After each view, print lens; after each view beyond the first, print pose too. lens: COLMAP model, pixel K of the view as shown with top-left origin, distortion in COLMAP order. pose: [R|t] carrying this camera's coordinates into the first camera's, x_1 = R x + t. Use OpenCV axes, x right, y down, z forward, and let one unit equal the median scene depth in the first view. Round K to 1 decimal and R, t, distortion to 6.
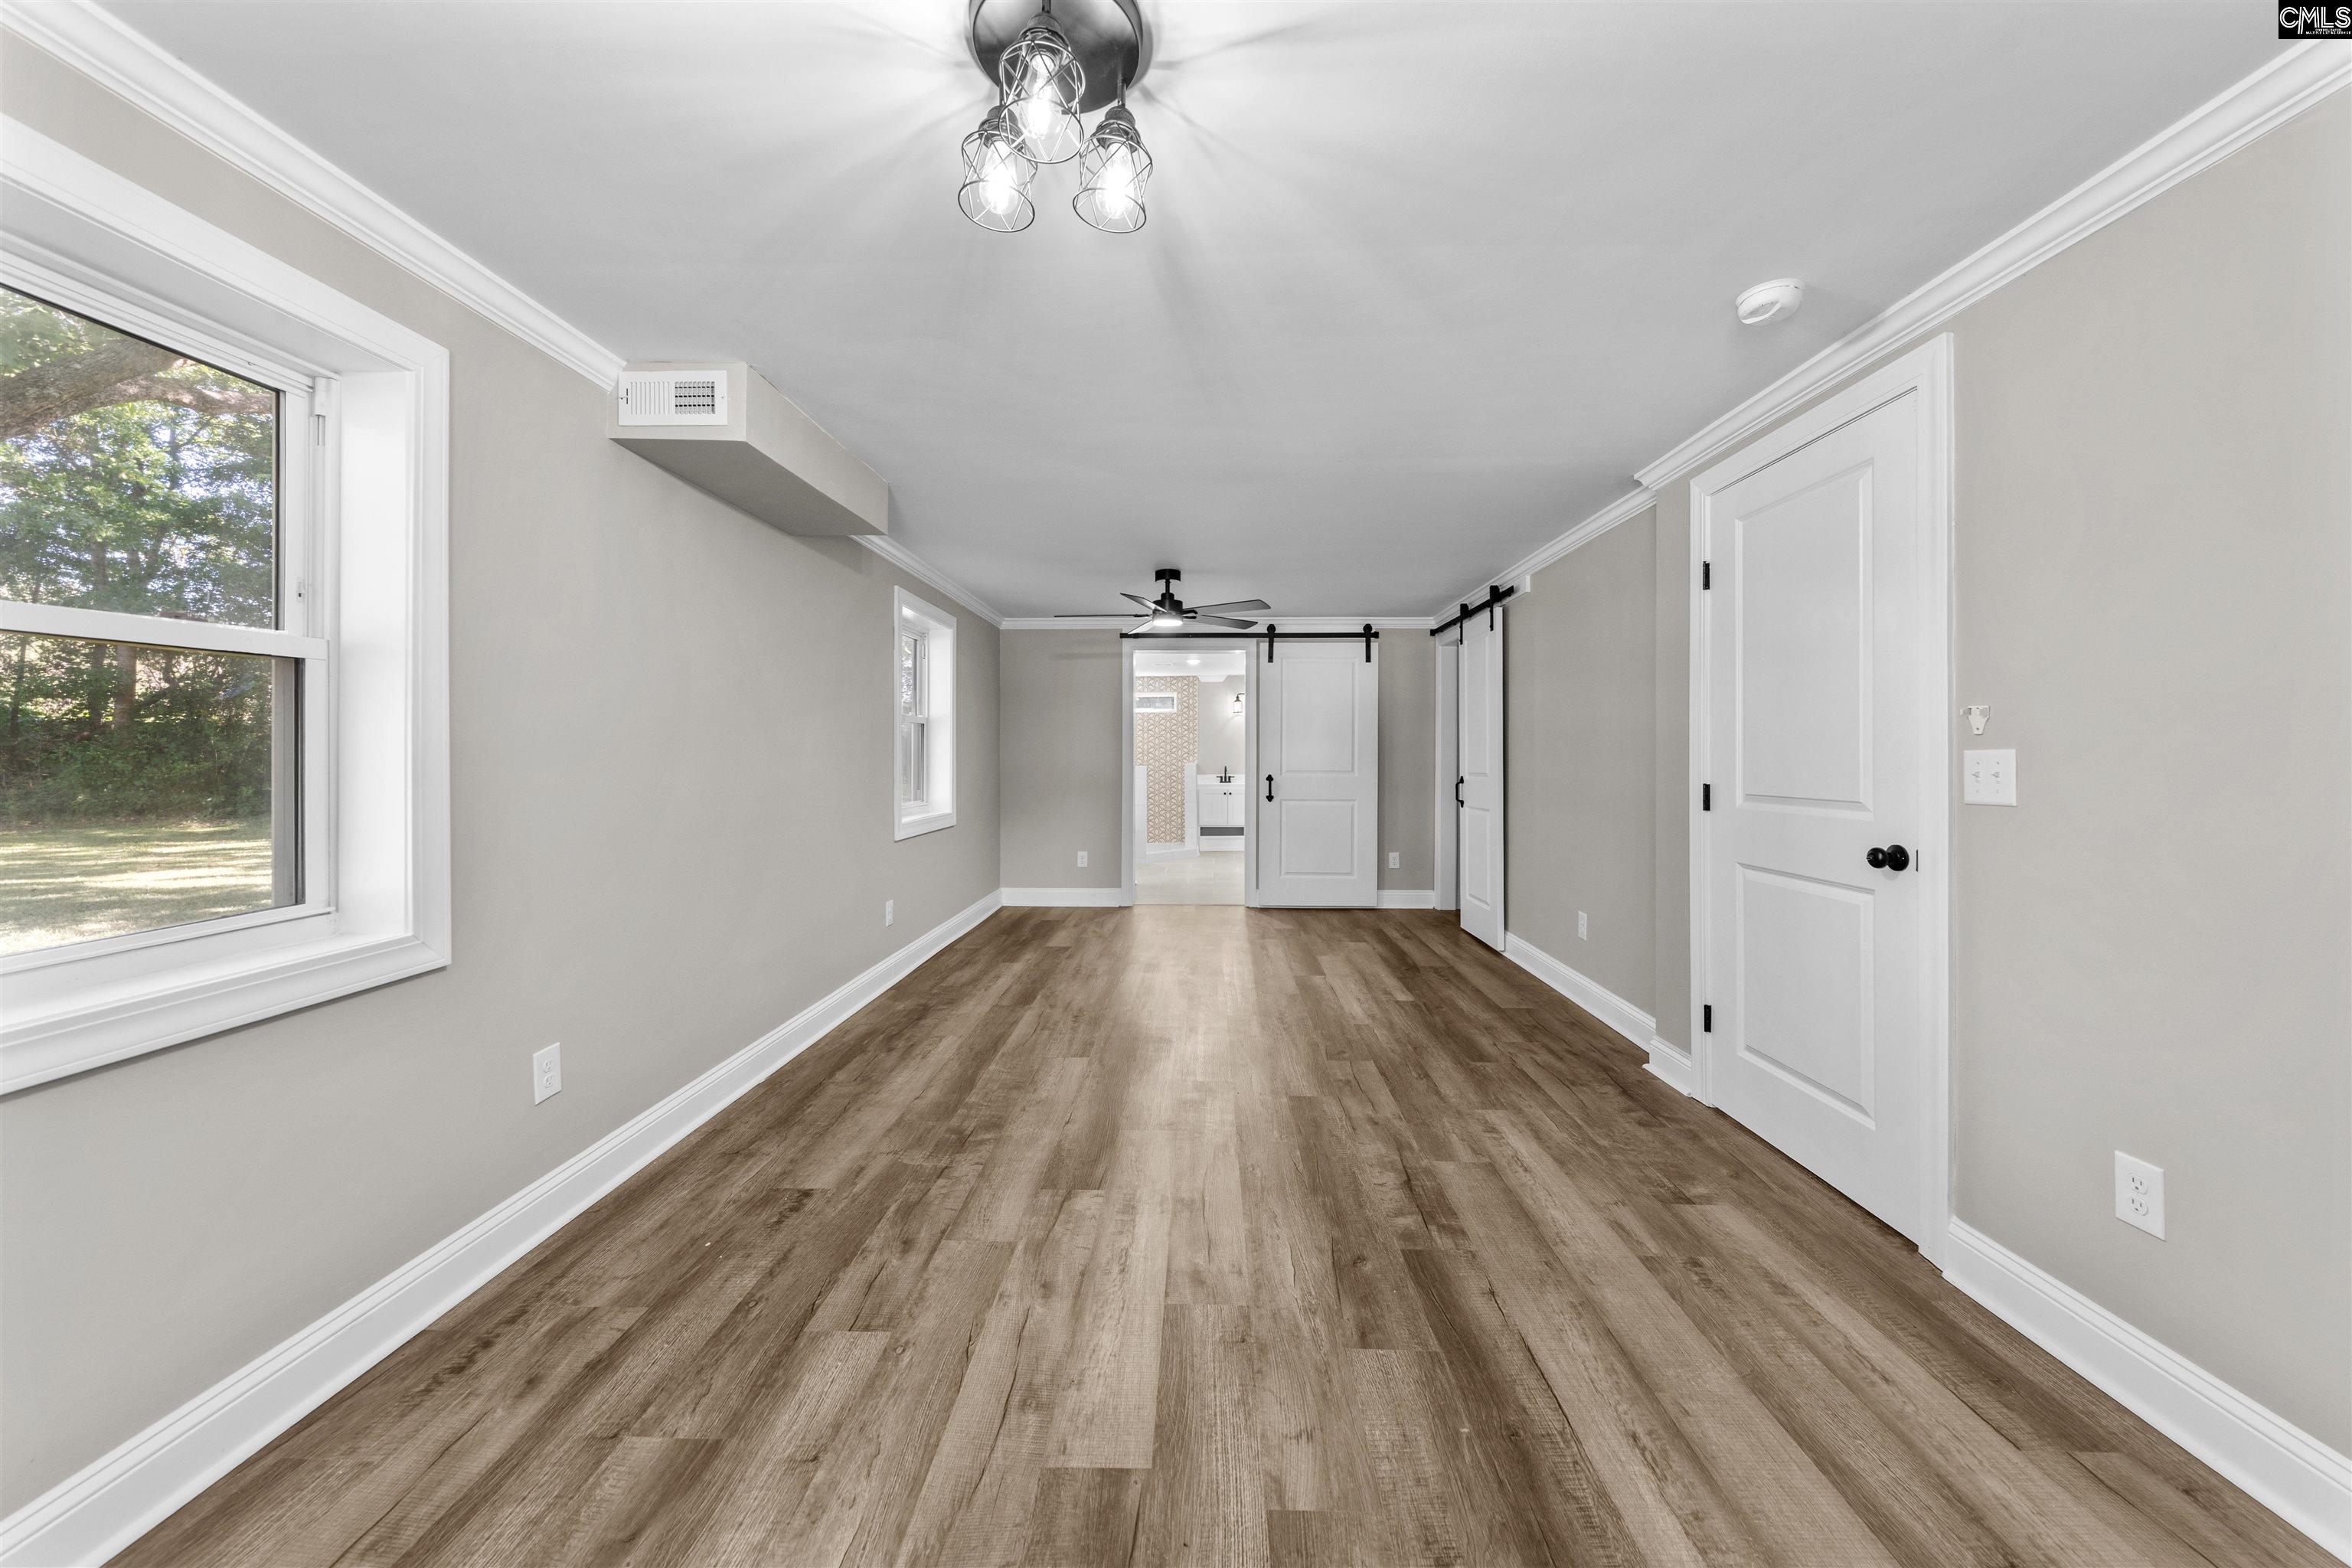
lens RADIAL K [[815.8, 0, 1182.1], [0, 815.8, 782.3], [0, 0, 1]] dist [0.000924, -0.000036]
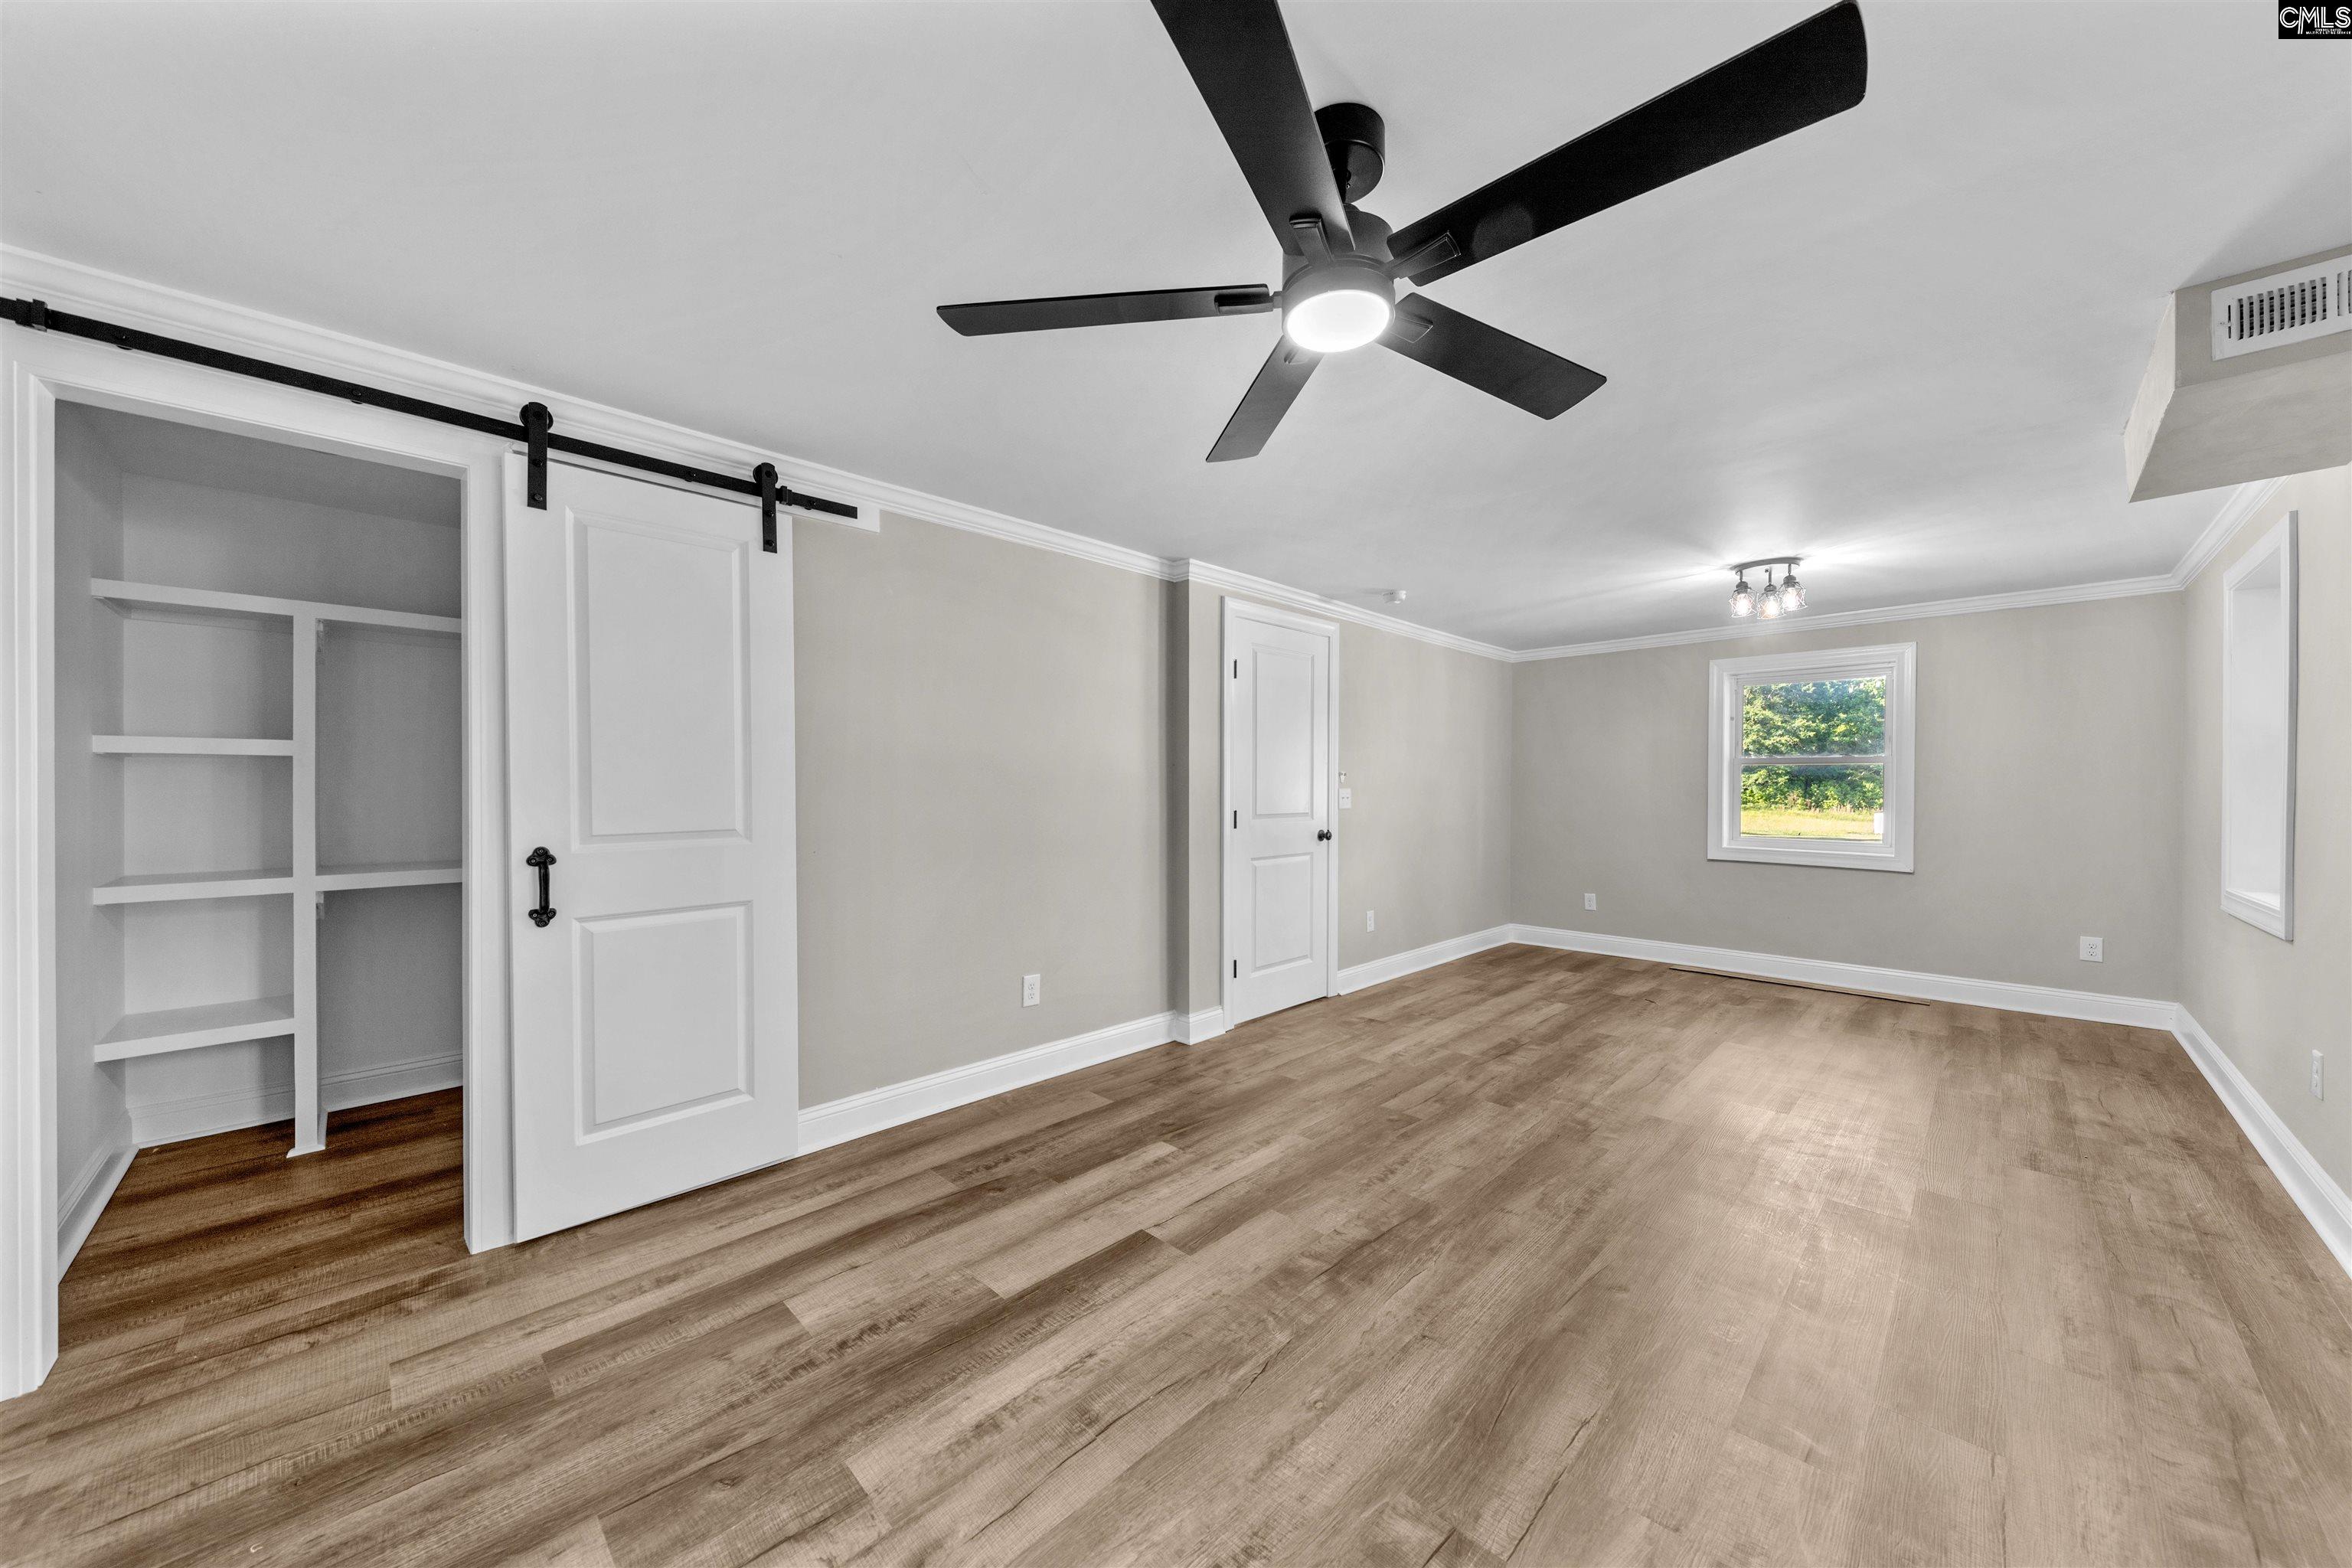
lens RADIAL K [[815.8, 0, 1182.1], [0, 815.8, 782.3], [0, 0, 1]] dist [0.000924, -0.000036]
pose [[-0.729738, 0.005181, 0.683707, -0.341512], [0.022443, 0.999614, 0.016380, -0.085453], [-0.683358, 0.027298, -0.729573, 2.424886]]
